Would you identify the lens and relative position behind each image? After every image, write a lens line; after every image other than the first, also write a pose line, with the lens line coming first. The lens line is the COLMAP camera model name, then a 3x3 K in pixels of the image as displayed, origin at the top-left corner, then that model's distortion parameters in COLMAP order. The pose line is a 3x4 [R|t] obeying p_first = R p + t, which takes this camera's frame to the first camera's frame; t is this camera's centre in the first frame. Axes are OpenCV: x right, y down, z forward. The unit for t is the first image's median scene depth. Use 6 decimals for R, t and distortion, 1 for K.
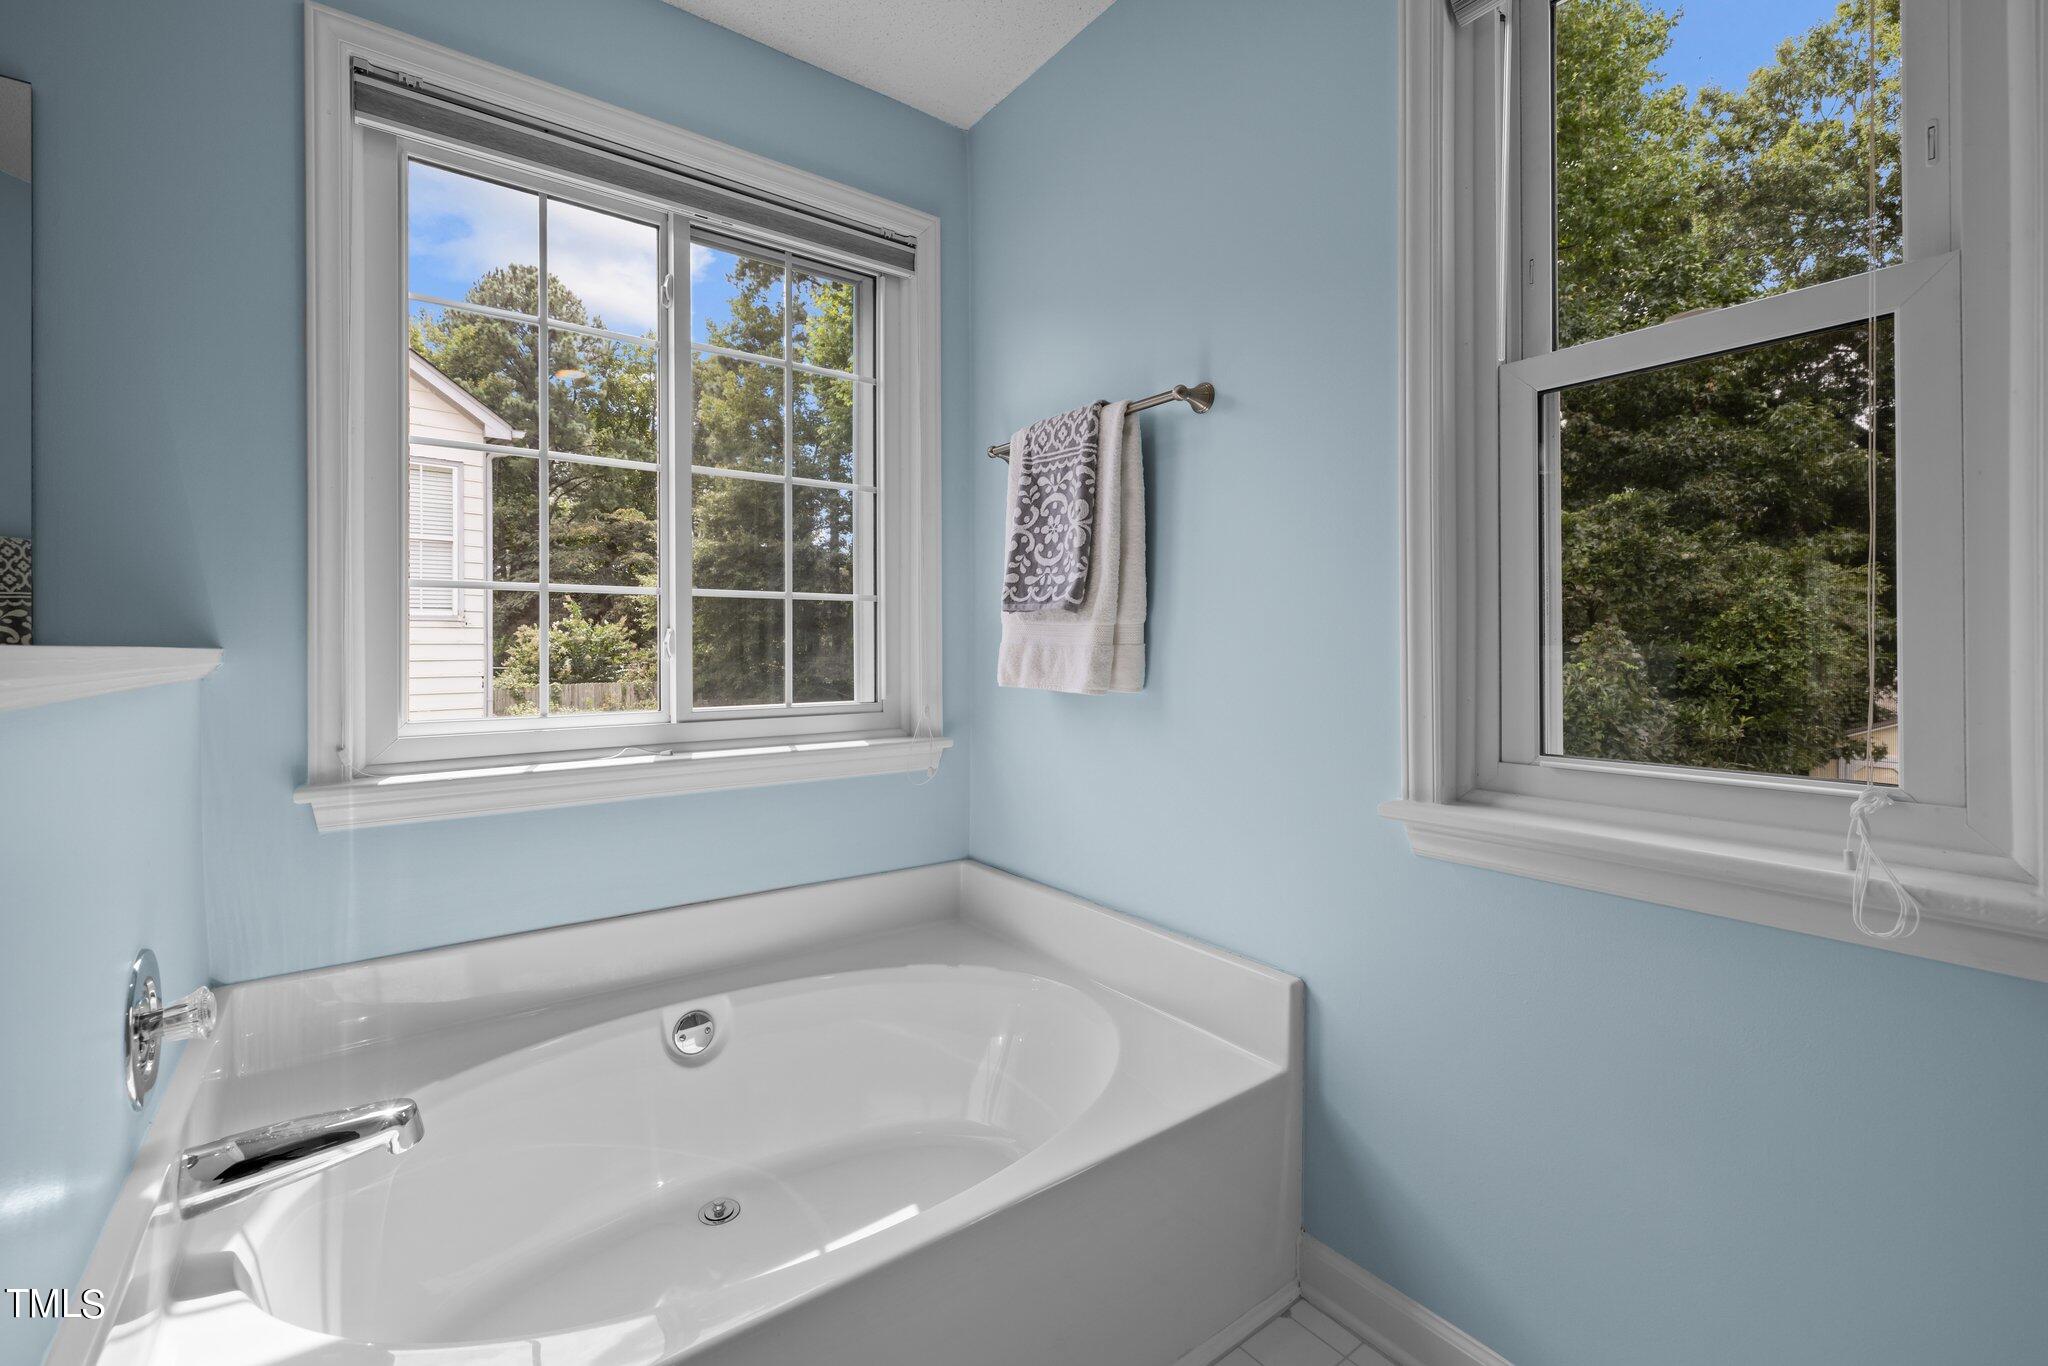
lens RADIAL K [[859.8, 0, 1022.5], [0, 859.8, 639.9], [0, 0, 1]] dist [-0.000992, 0.000713]
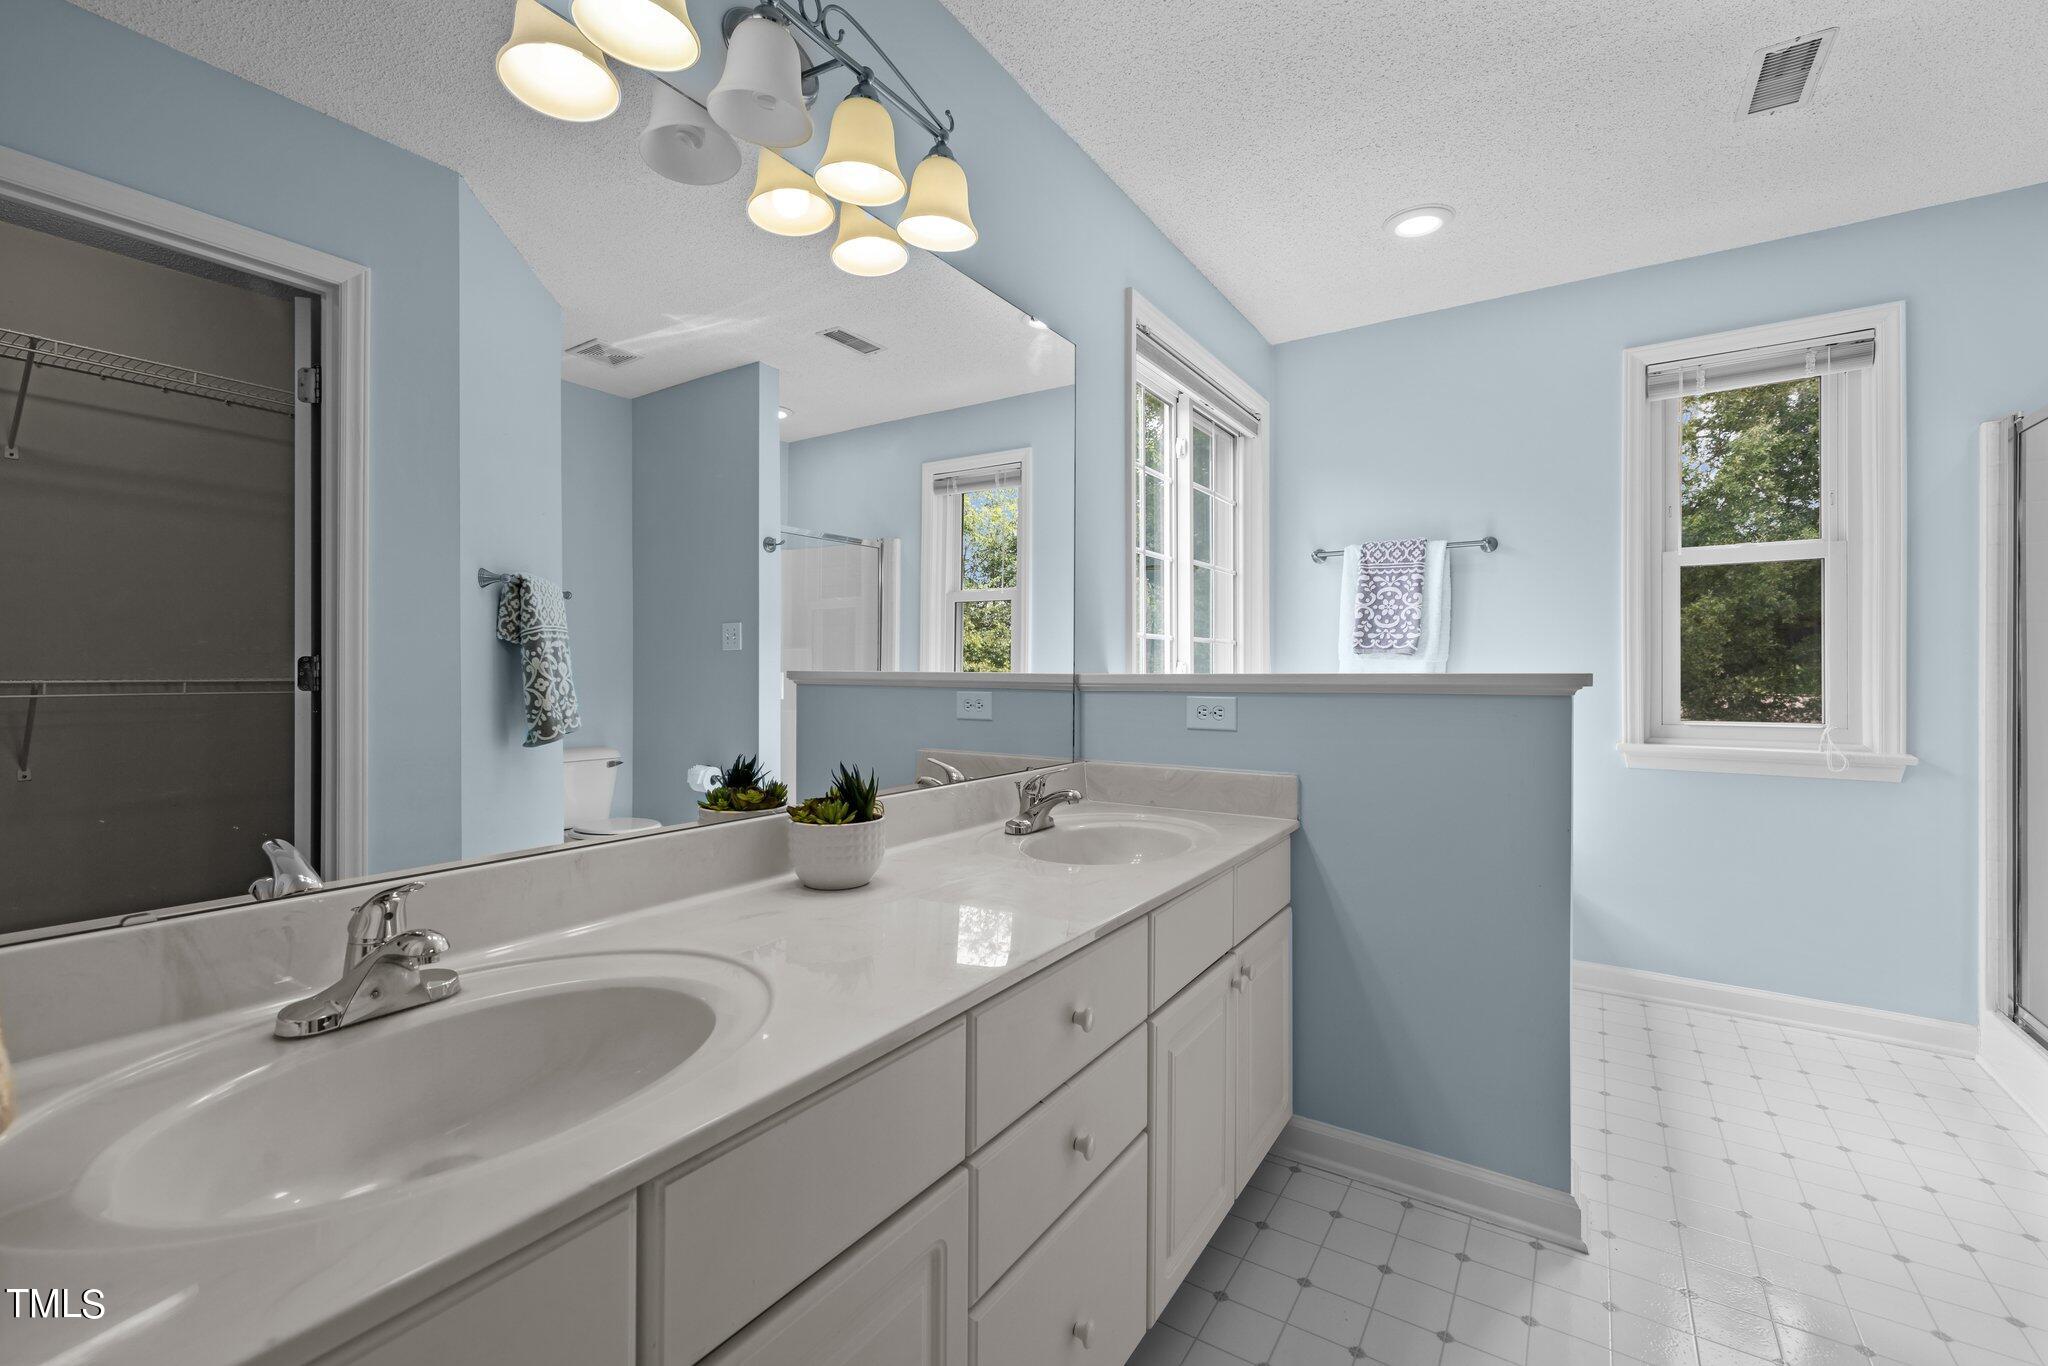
lens RADIAL K [[859.8, 0, 1021.8], [0, 859.8, 675.3], [0, 0, 1]] dist [-0.000992, 0.000713]
pose [[0.940691, 0.007903, 0.339173, -1.260719], [-0.008554, 0.999963, 0.000422, 0.015799], [-0.339157, -0.003298, 0.940724, -0.396591]]
